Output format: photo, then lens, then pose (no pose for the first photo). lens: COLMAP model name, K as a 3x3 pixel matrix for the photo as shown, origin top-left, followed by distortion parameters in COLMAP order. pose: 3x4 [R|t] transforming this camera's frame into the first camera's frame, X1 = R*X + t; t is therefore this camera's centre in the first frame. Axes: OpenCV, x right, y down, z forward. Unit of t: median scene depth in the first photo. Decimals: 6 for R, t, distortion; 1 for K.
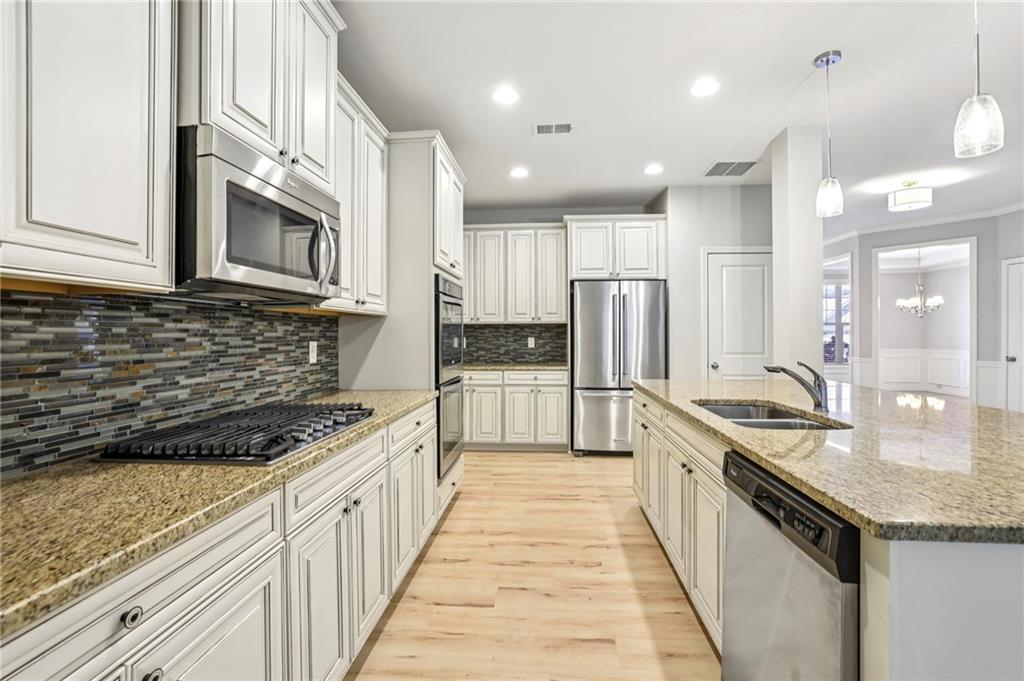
lens RADIAL K [[442.3, 0, 513.5], [0, 442.3, 330.7], [0, 0, 1]] dist [-0.036864, 0.007704]
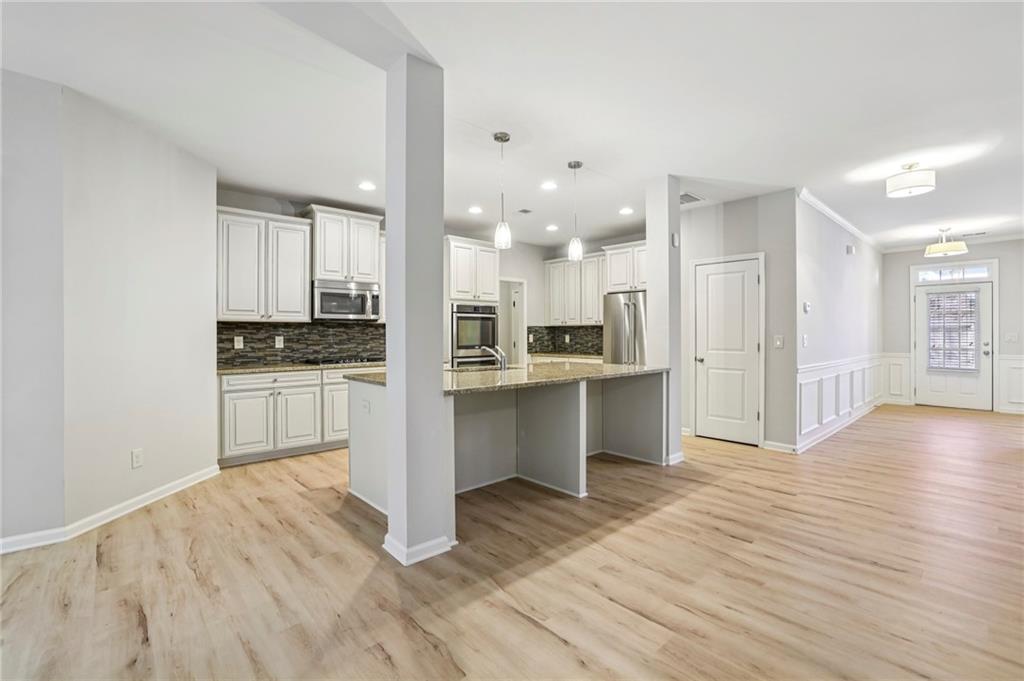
lens RADIAL K [[442.3, 0, 534.3], [0, 442.3, 330.6], [0, 0, 1]] dist [-0.036864, 0.007704]
pose [[0.756932, -0.002561, -0.653489, 0.857956], [0.003610, 0.999993, 0.000261, -0.000365], [0.653484, -0.002557, 0.756936, -0.184083]]
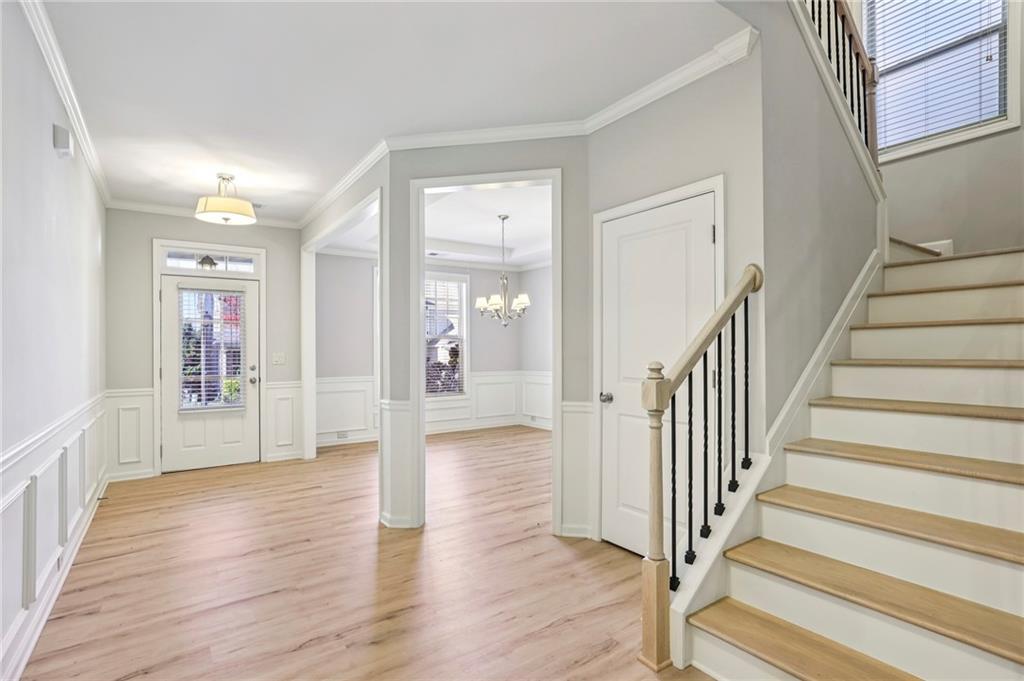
lens RADIAL K [[508.6, 0, 506.3], [0, 508.6, 338.3], [0, 0, 1]] dist [-0.048155, -0.001048]
pose [[0.766396, 0.009184, 0.642302, 0.754454], [0.002541, 0.999847, -0.017328, 0.002490], [-0.642363, 0.014912, 0.766255, 0.675989]]
